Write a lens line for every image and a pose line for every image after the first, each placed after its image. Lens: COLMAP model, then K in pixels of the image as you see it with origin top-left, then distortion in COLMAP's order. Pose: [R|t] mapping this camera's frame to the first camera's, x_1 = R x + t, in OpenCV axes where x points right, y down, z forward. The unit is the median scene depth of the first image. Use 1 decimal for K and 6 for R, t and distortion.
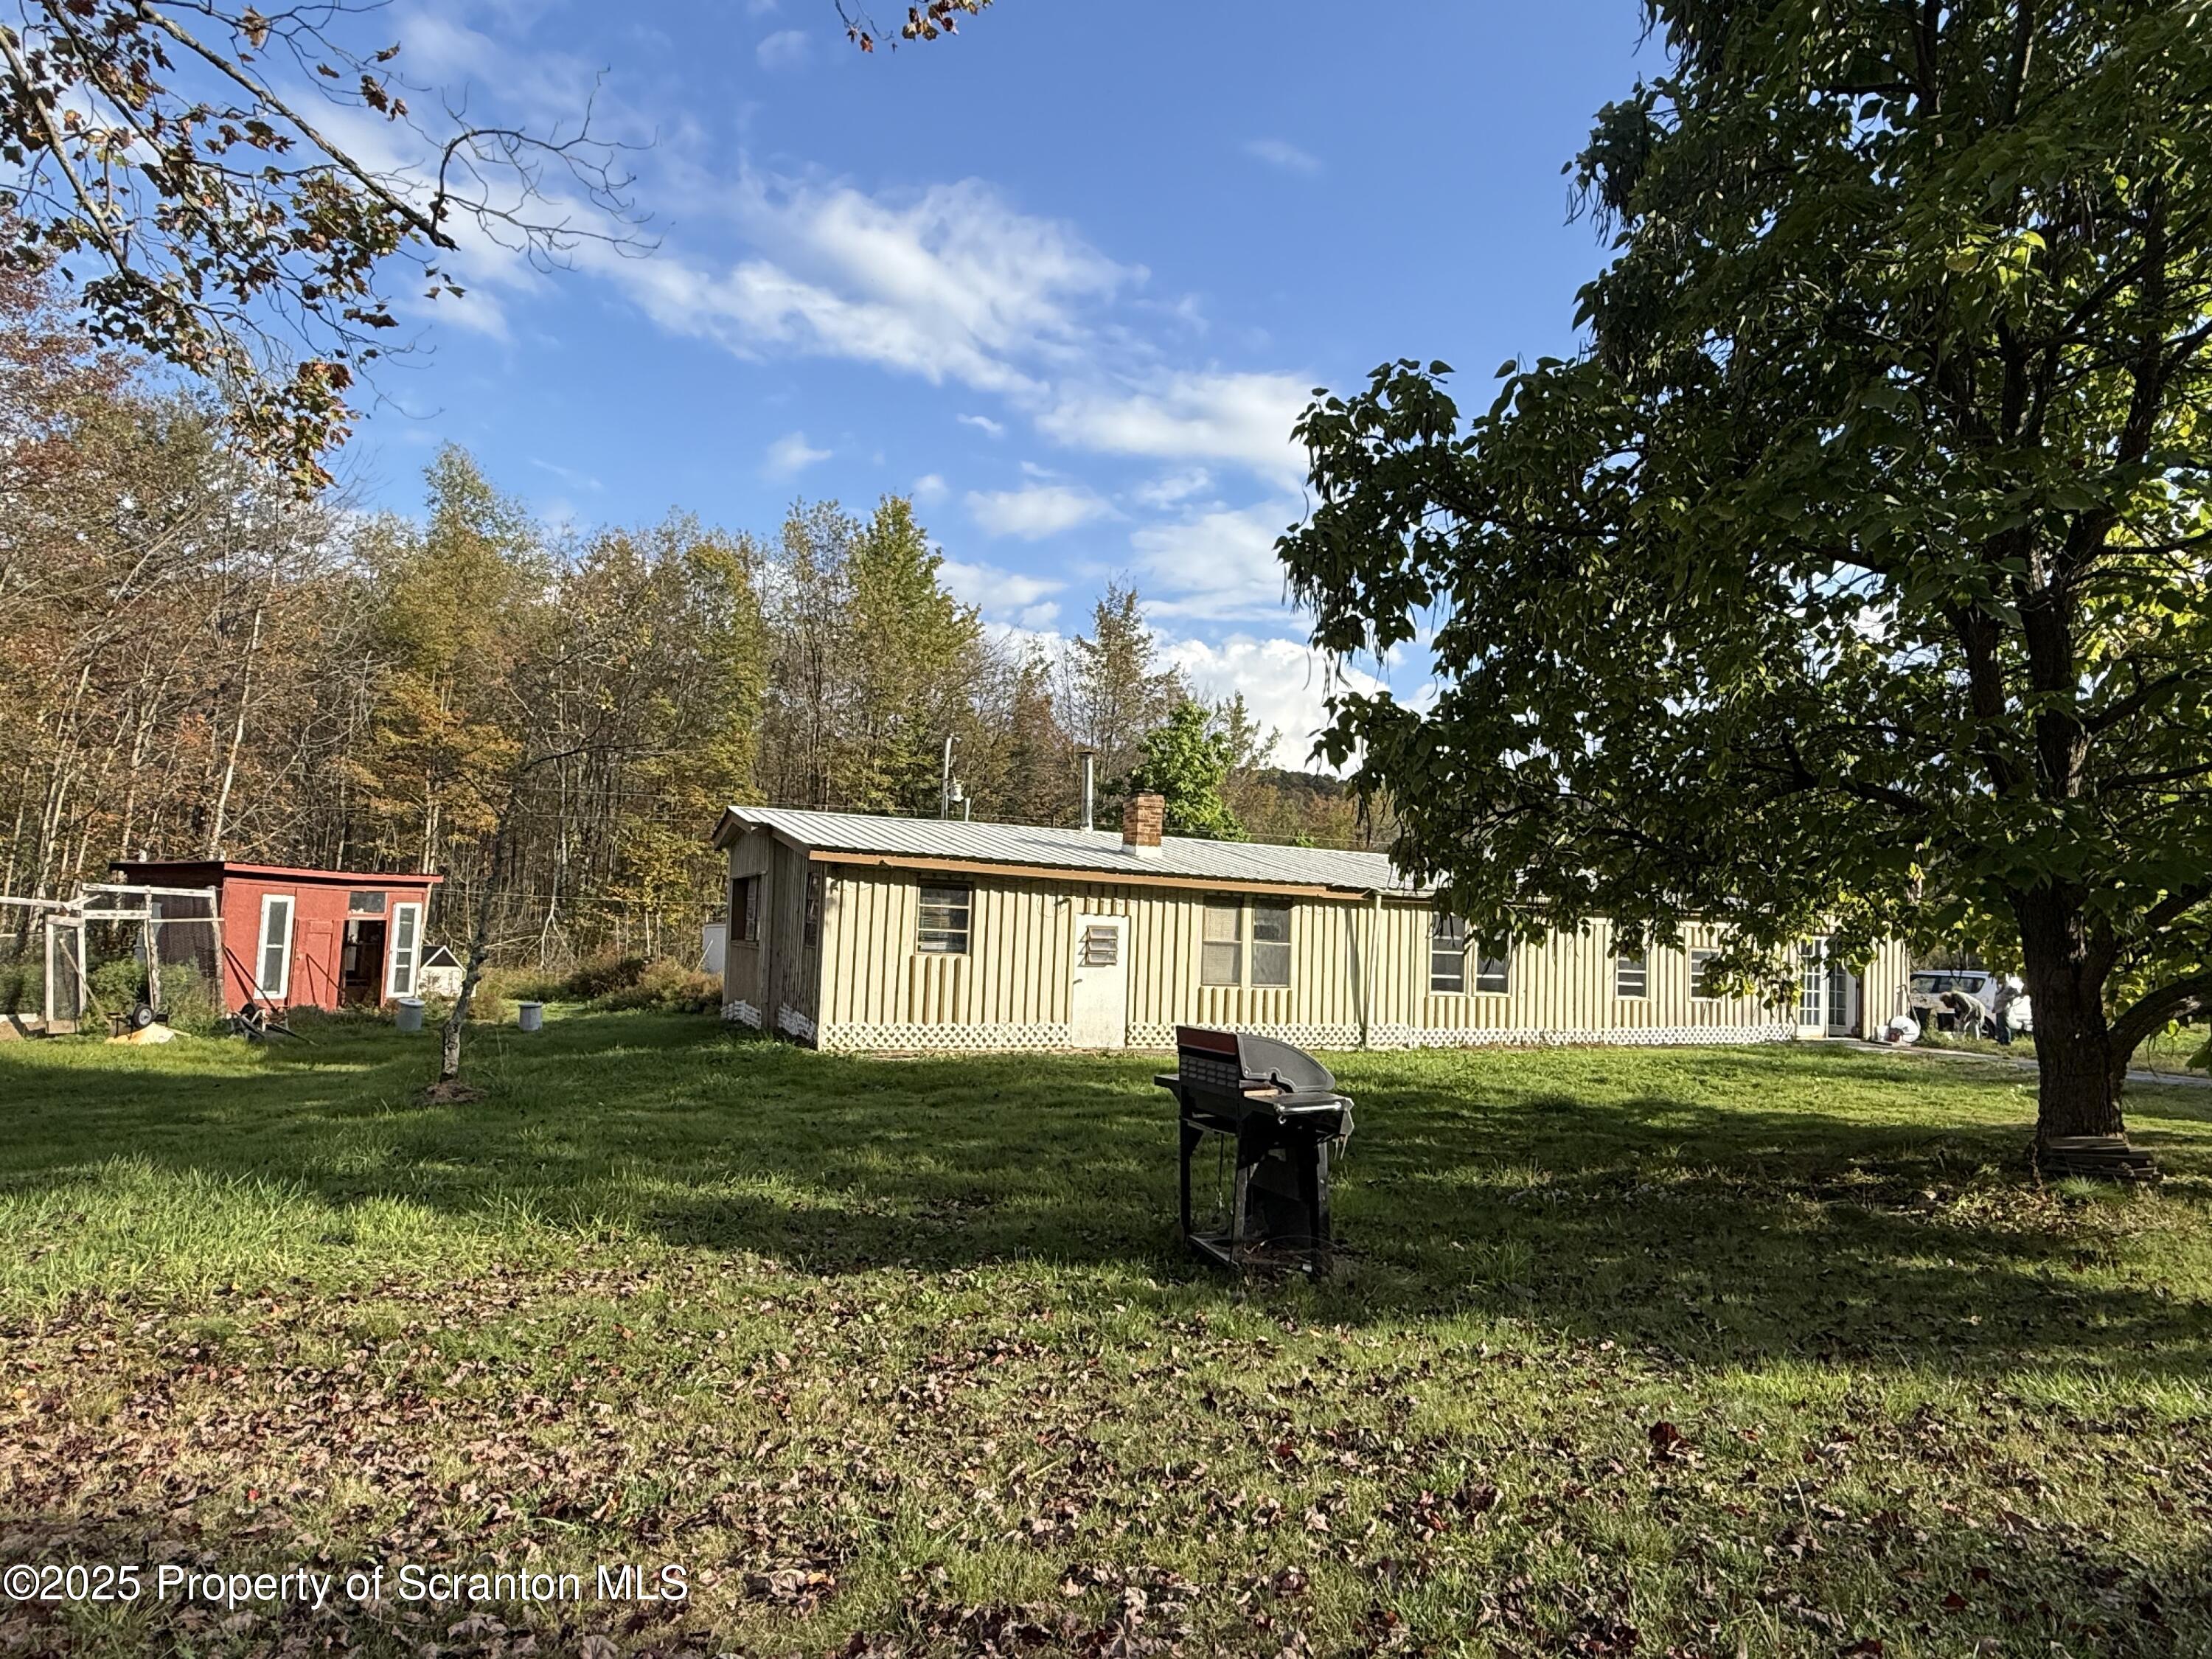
lens RADIAL K [[1334.9, 0, 1105.2], [0, 1334.9, 840.1], [0, 0, 1]] dist [-0.001967, 0.003187]
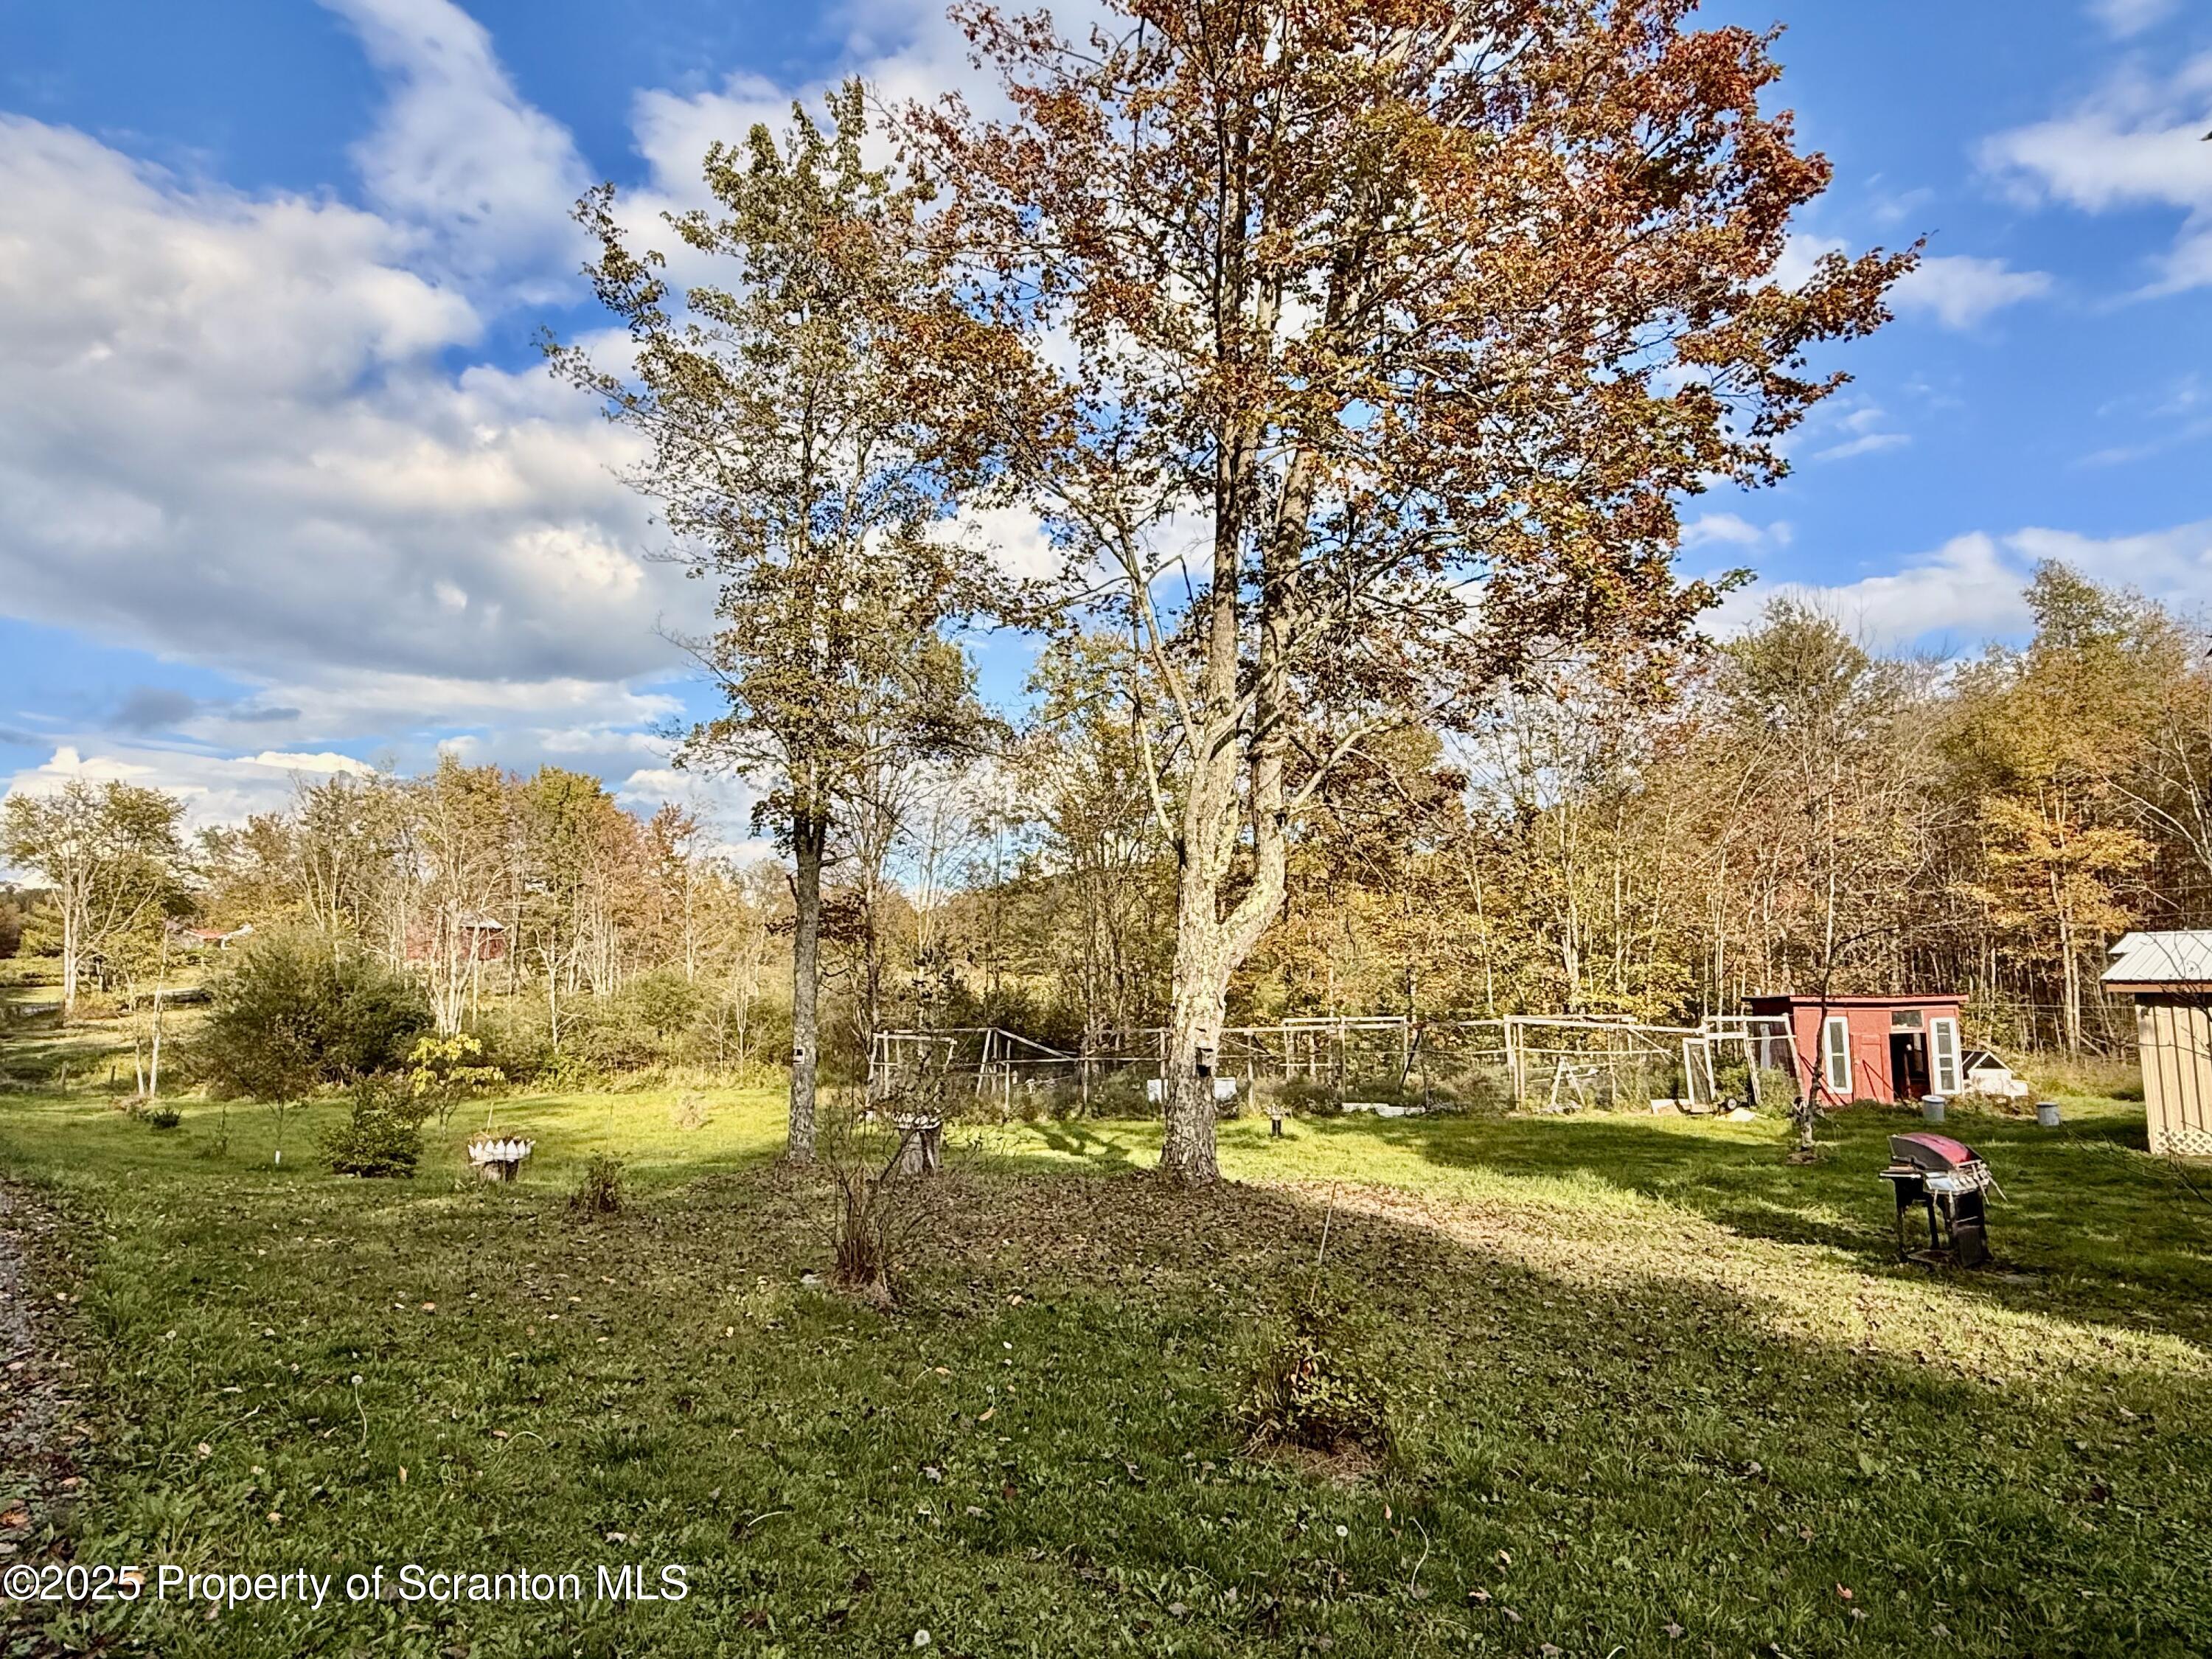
lens RADIAL K [[1330.3, 0, 1082.5], [0, 1330.3, 821.5], [0, 0, 1]] dist [-0.005909, 0.000865]
pose [[0.340416, -0.161116, -0.926368, 0.453414], [0.091496, 0.986211, -0.137901, -0.043370], [0.935813, -0.037815, 0.350464, -0.219072]]
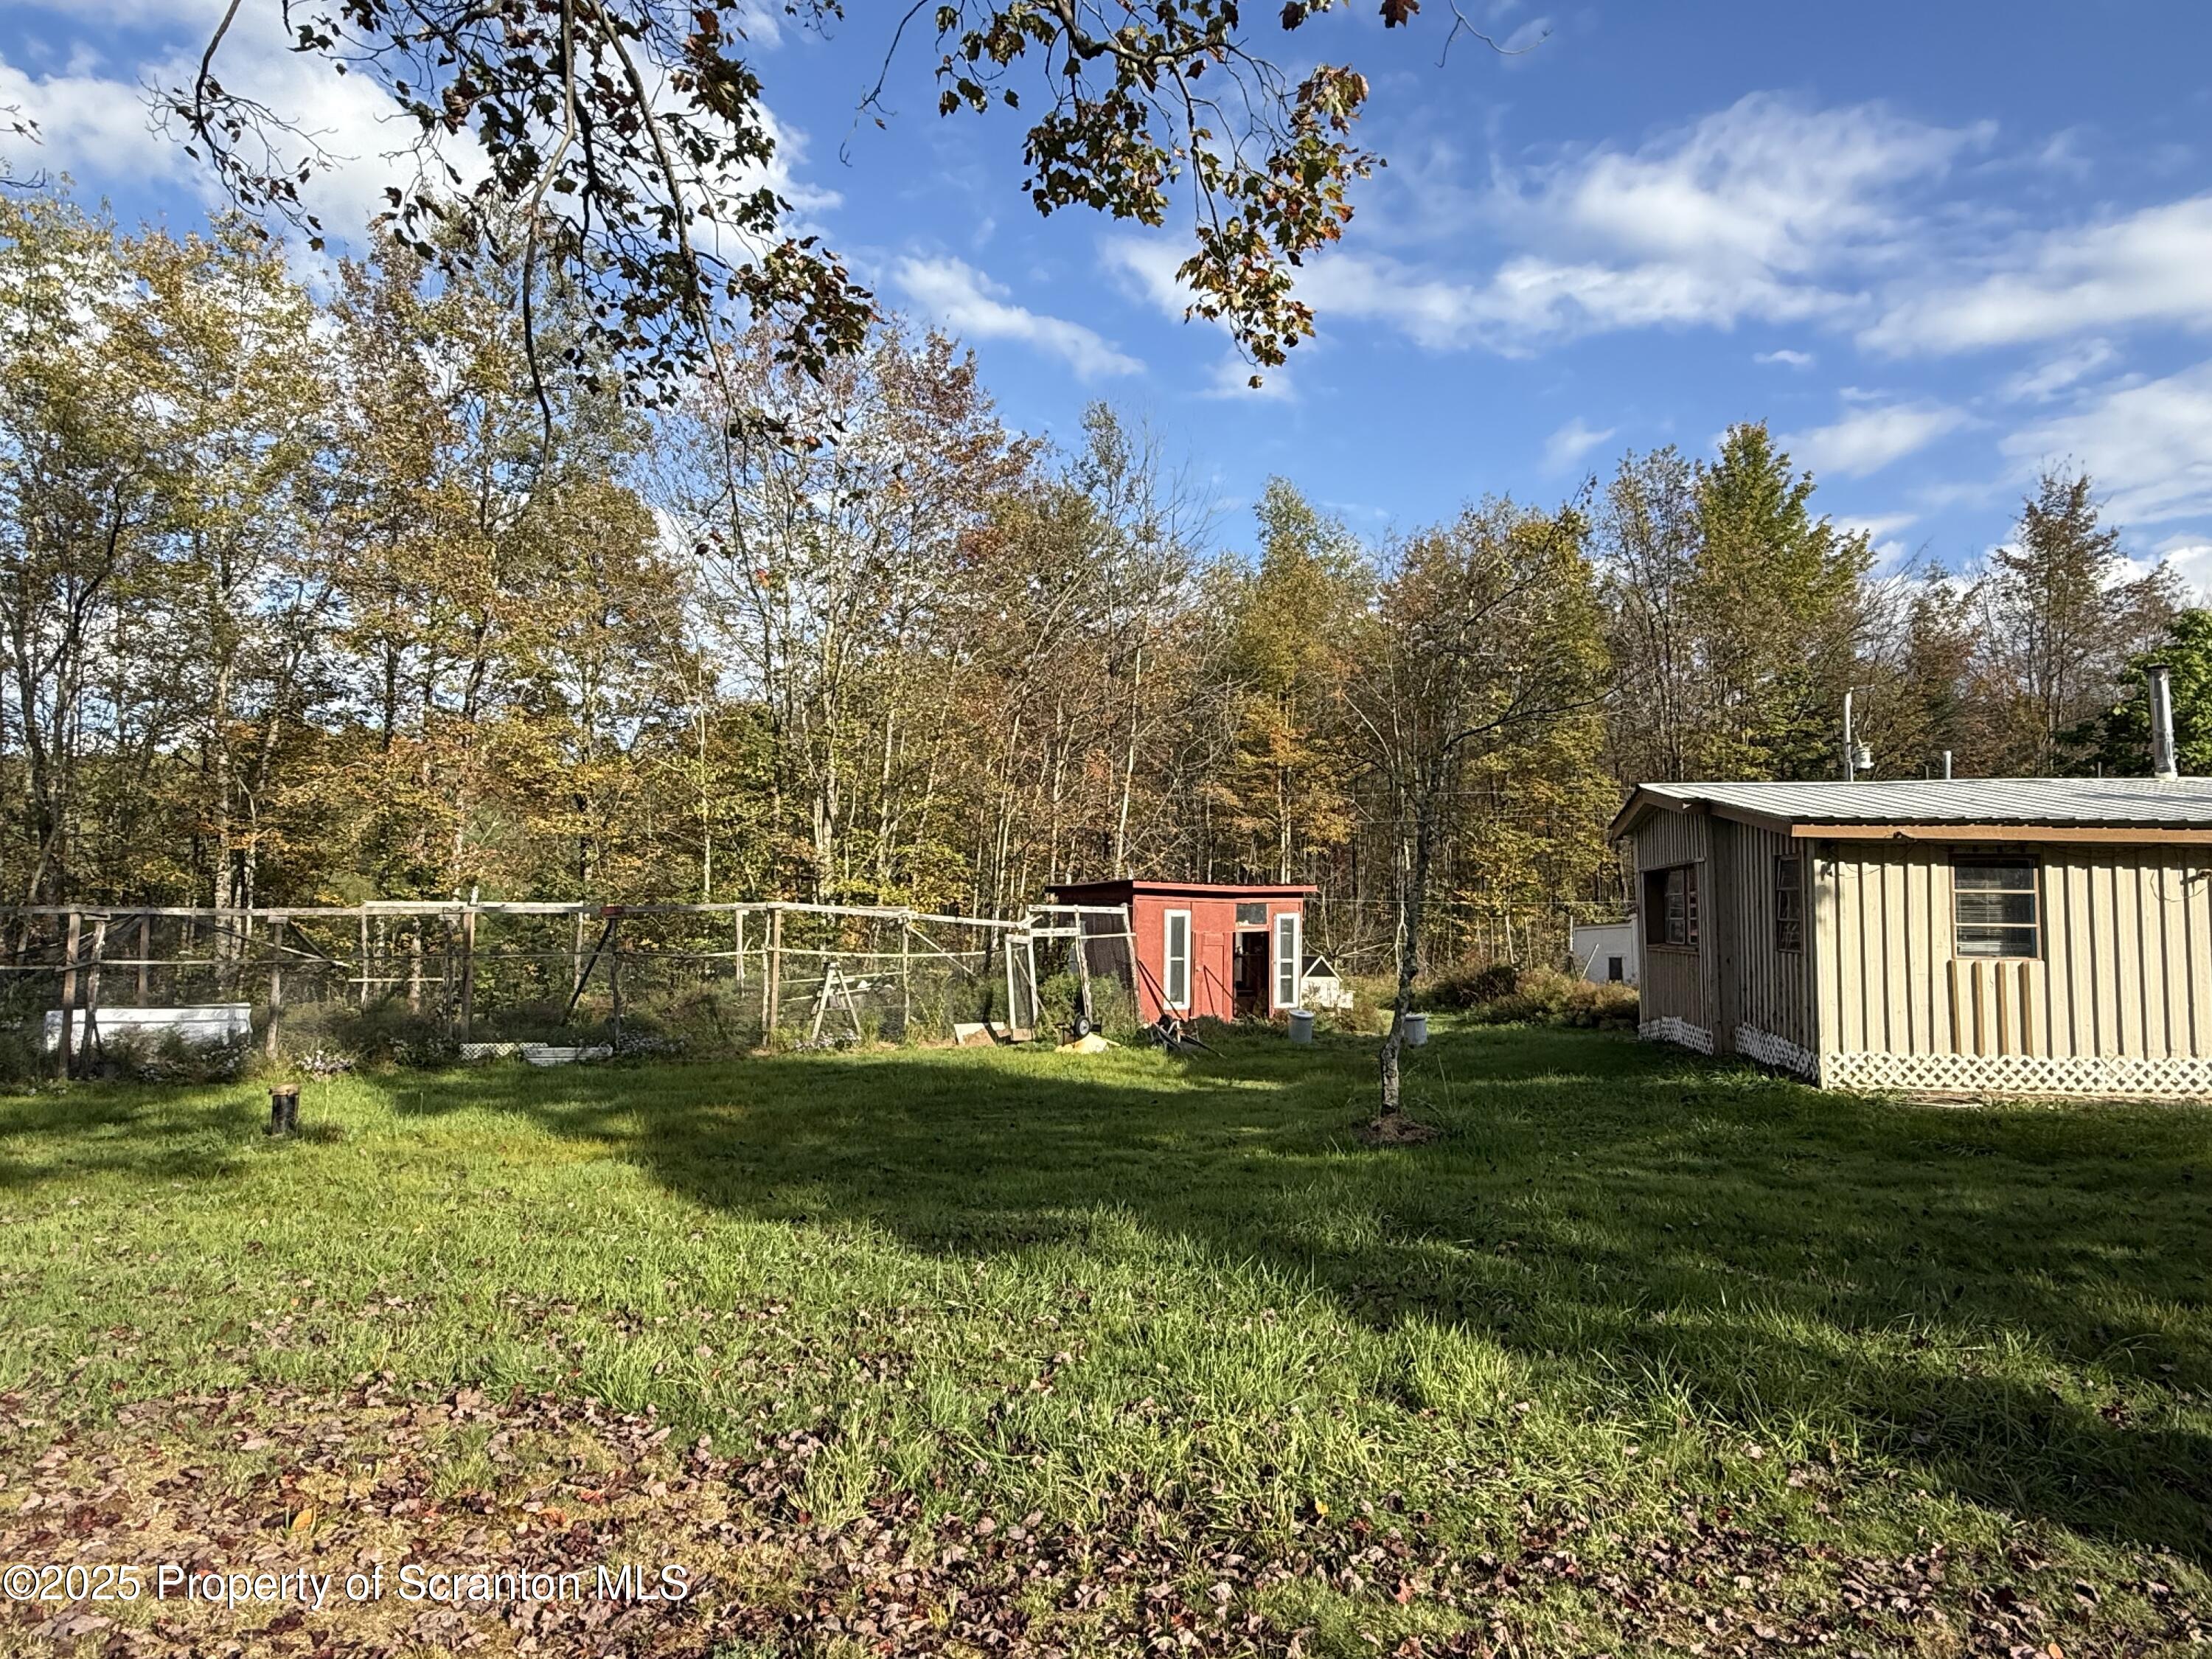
lens RADIAL K [[1330.3, 0, 1082.5], [0, 1330.3, 821.5], [0, 0, 1]] dist [-0.005909, 0.000865]
pose [[0.822143, -0.071801, -0.564735, -0.093759], [0.062023, 0.997406, -0.036519, 0.006141], [0.565892, -0.005002, 0.824464, 0.107031]]
